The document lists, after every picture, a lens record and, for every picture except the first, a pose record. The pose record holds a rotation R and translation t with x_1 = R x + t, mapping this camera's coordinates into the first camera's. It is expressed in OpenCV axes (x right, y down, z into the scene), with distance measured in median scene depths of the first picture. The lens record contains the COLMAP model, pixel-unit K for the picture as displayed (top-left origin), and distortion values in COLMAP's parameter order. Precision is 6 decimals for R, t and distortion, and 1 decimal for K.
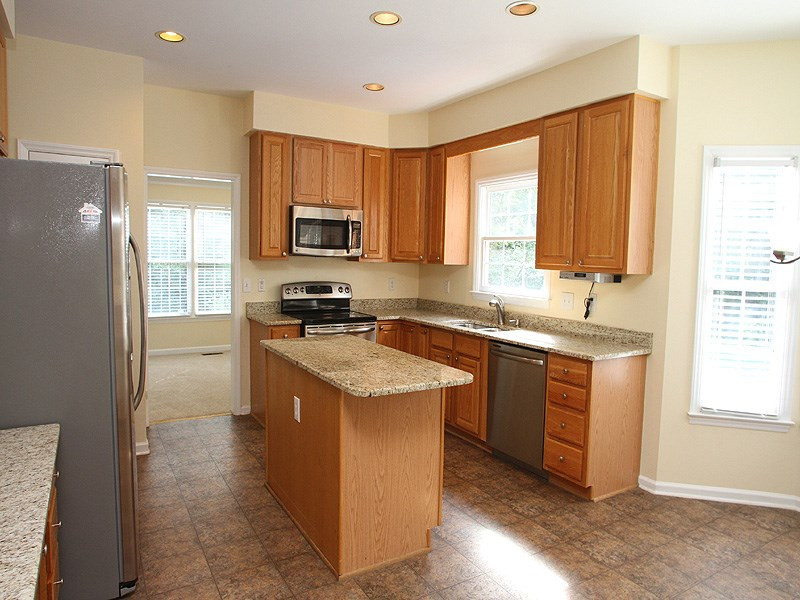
lens RADIAL K [[519.1, 0, 386.0], [0, 519.1, 295.1], [0, 0, 1]] dist [-0.038944, 0.002012]
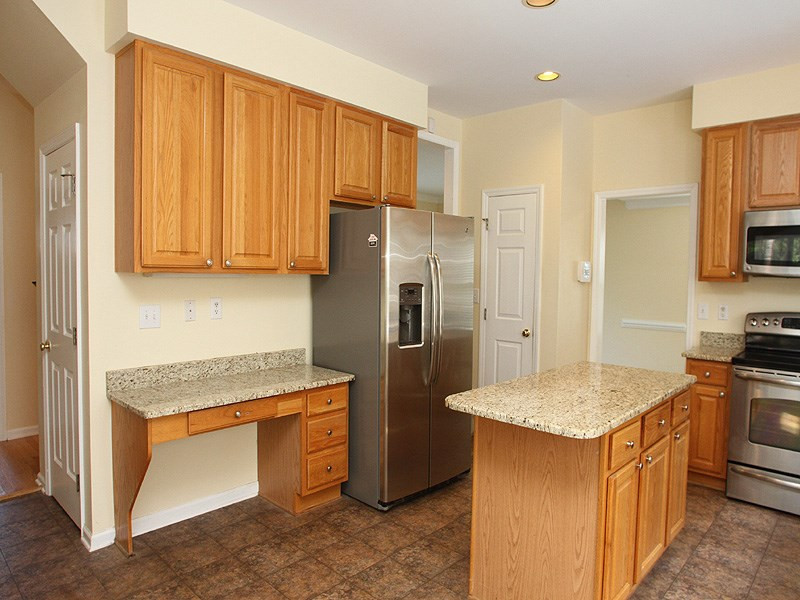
lens RADIAL K [[519.1, 0, 386.0], [0, 519.1, 295.1], [0, 0, 1]] dist [-0.038944, 0.002012]
pose [[0.266619, 0.028427, -0.963383, 0.408363], [-0.085989, 0.996280, 0.005600, -0.005465], [0.959958, 0.081347, 0.268072, 0.281349]]
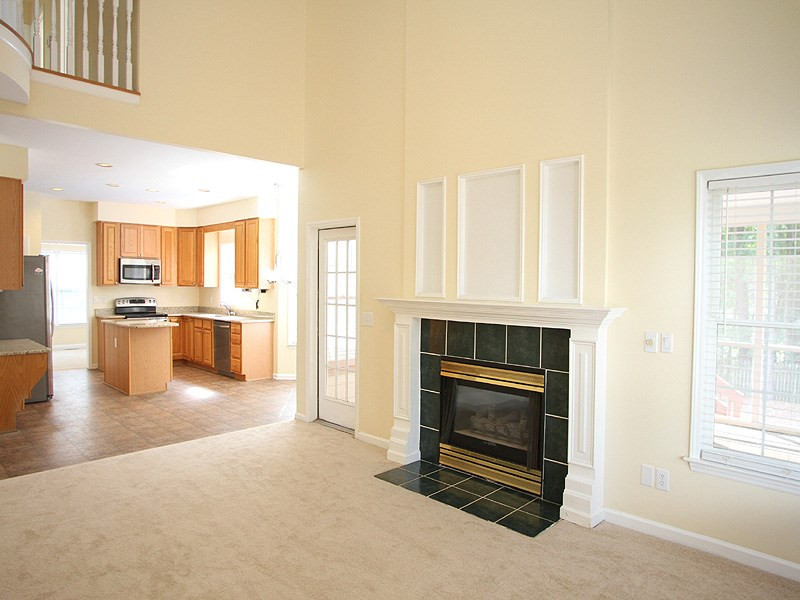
lens RADIAL K [[519.1, 0, 386.0], [0, 519.1, 295.1], [0, 0, 1]] dist [-0.038944, 0.002012]
pose [[0.971442, -0.021974, 0.236258, 0.330319], [0.033412, 0.998450, -0.044520, 0.085116], [-0.234914, 0.051143, 0.970670, -1.103333]]
